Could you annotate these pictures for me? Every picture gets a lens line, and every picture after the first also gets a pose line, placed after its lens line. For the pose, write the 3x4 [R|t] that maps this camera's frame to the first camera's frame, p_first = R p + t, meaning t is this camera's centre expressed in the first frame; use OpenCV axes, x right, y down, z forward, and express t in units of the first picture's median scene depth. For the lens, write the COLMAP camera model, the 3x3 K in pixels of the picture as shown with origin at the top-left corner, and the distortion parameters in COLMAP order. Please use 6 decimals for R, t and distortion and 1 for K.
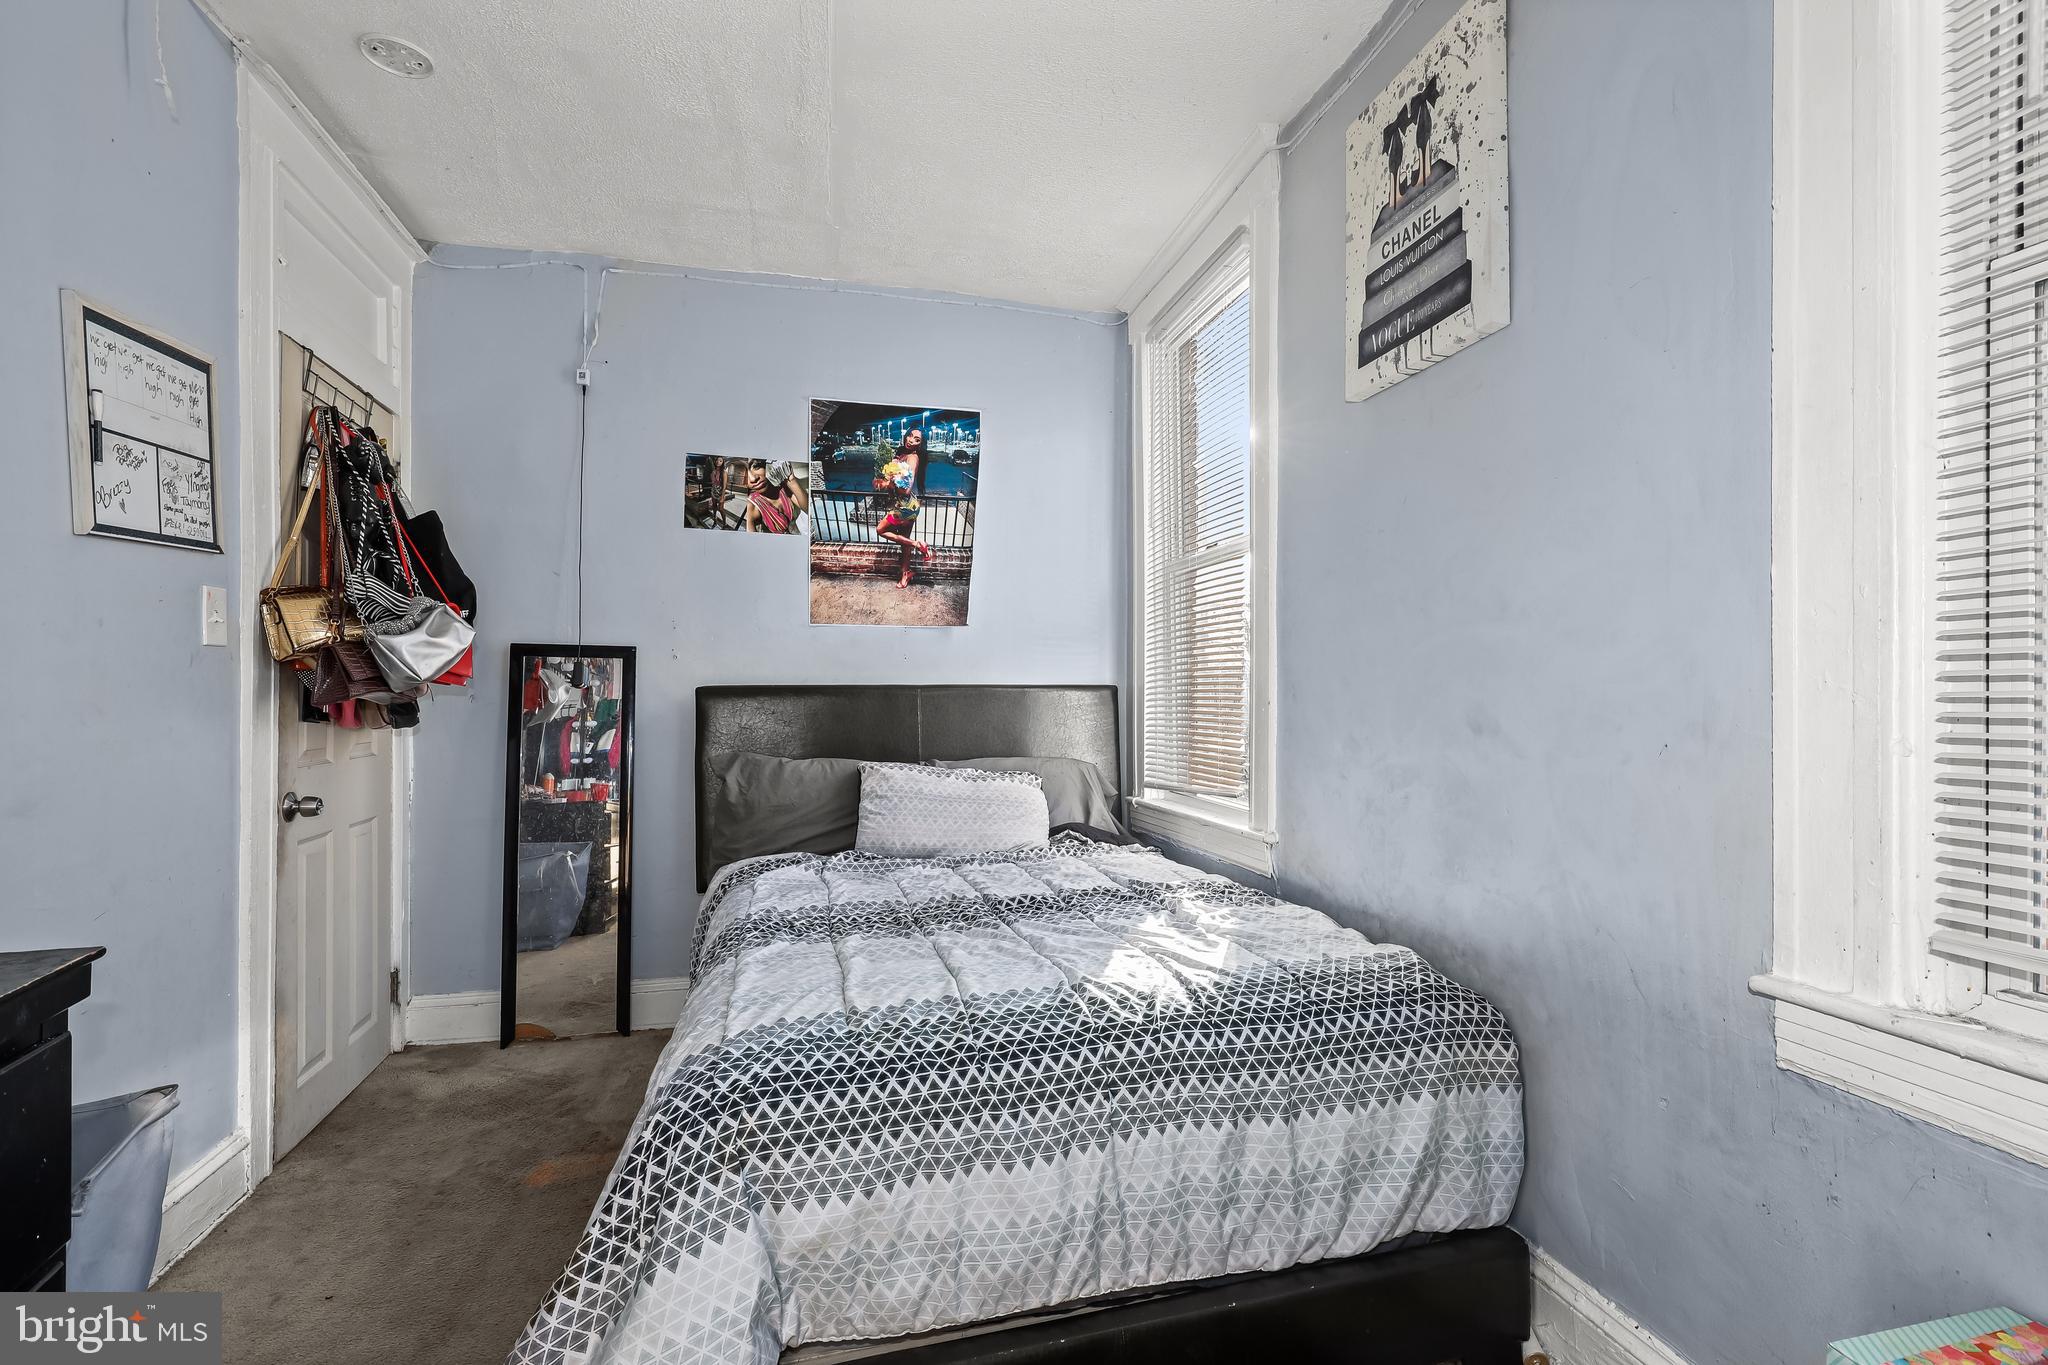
lens RADIAL K [[954.7, 0, 1034.7], [0, 954.7, 688.2], [0, 0, 1]] dist [0.001672, -0.000331]
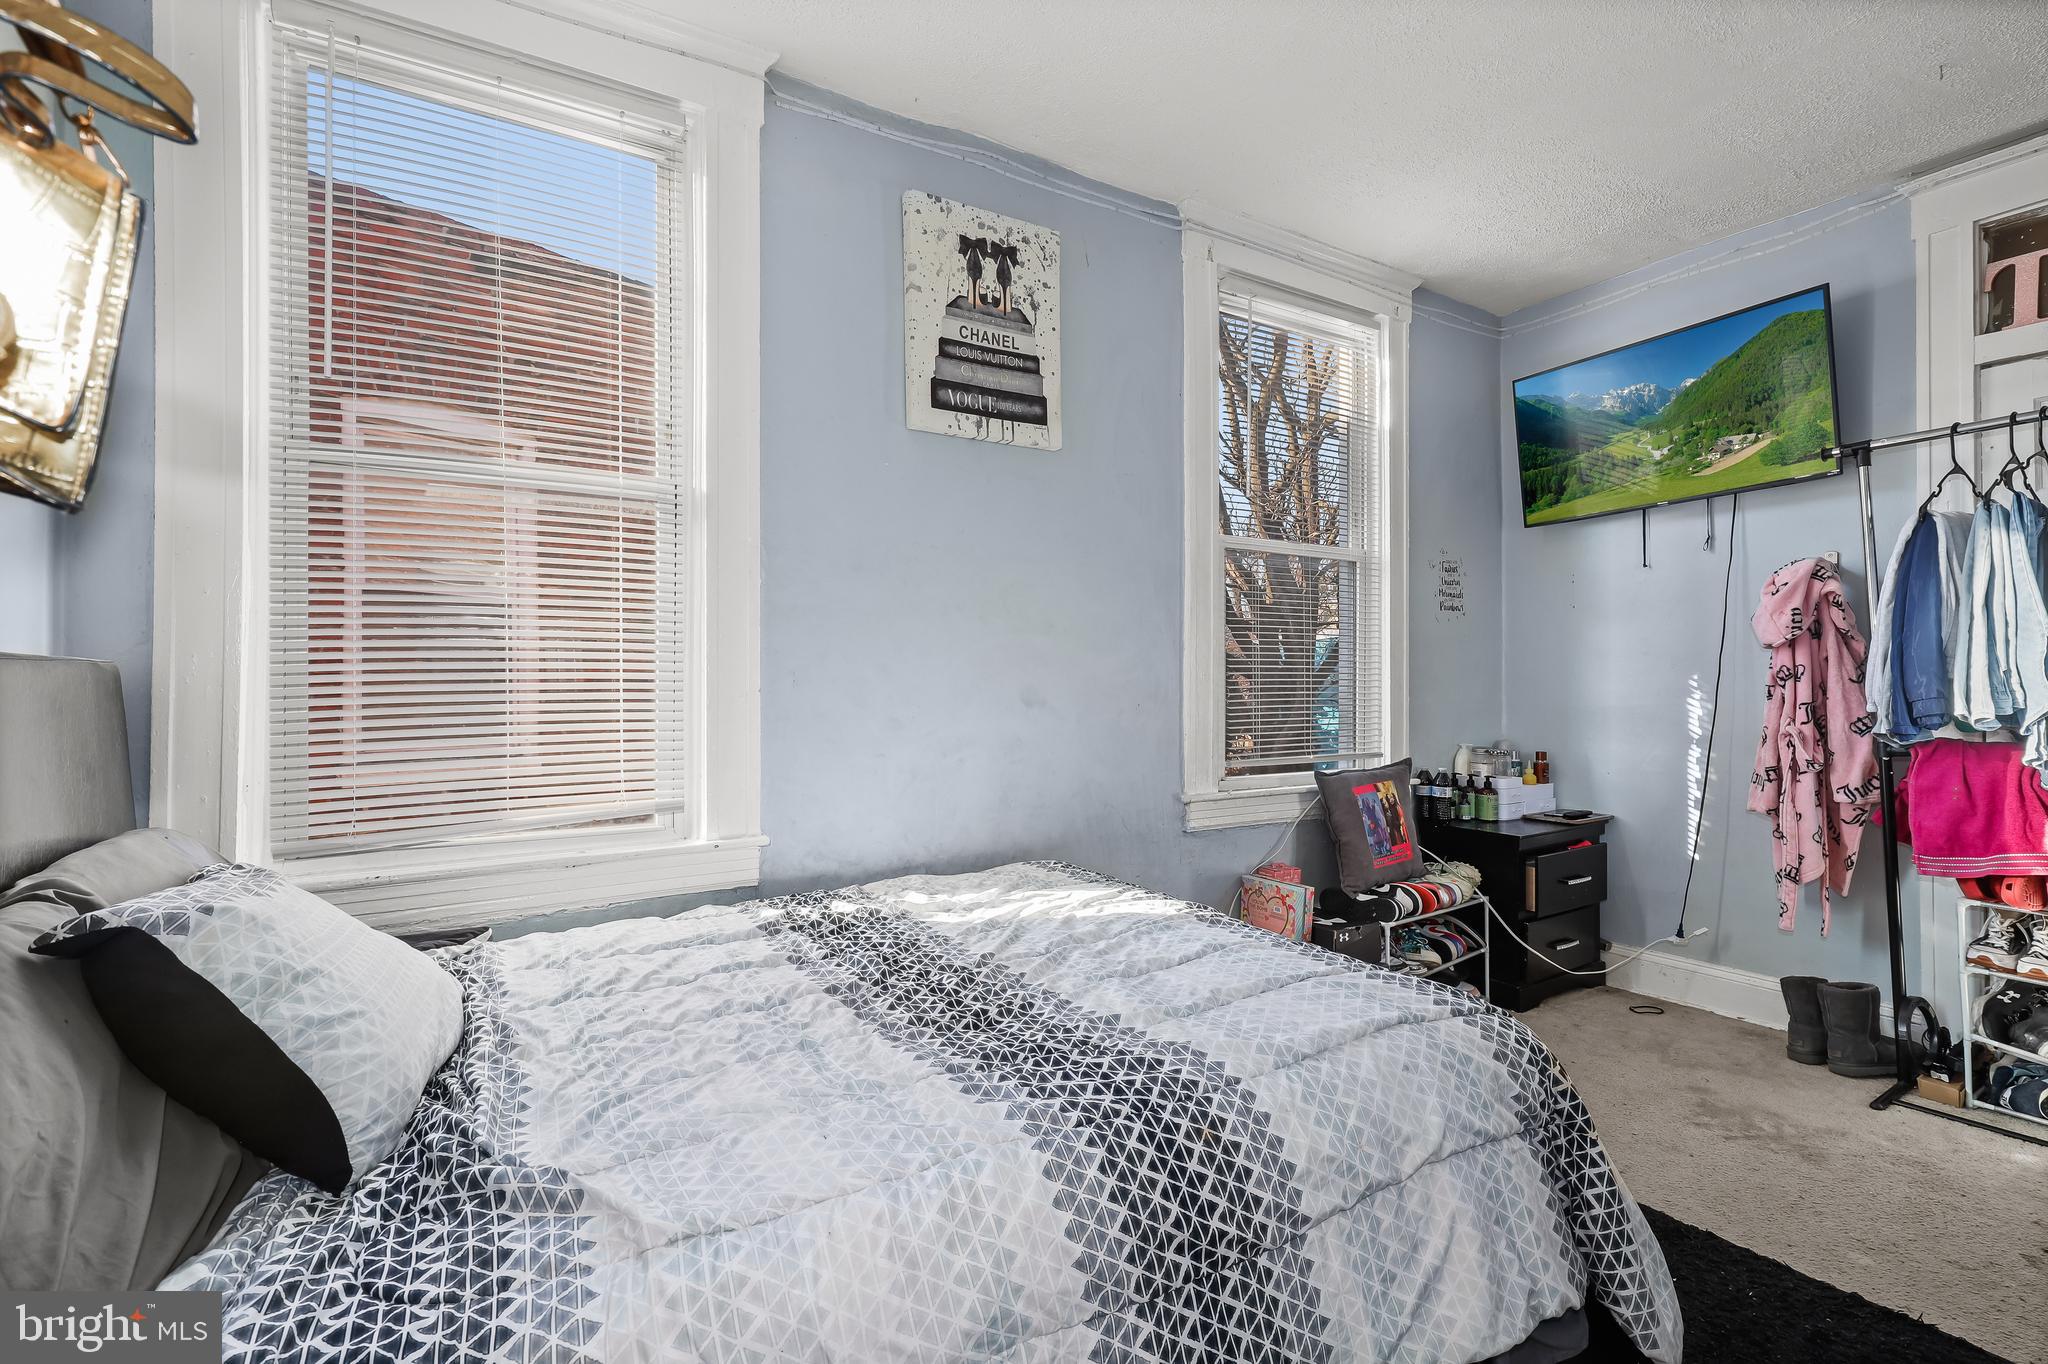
lens RADIAL K [[954.7, 0, 1034.7], [0, 954.7, 687.7], [0, 0, 1]] dist [0.001672, -0.000331]
pose [[-0.316821, 0.000405, 0.948485, -0.903494], [0.006418, 0.999978, 0.001717, 0.014324], [-0.948464, 0.006632, -0.316817, 1.368949]]
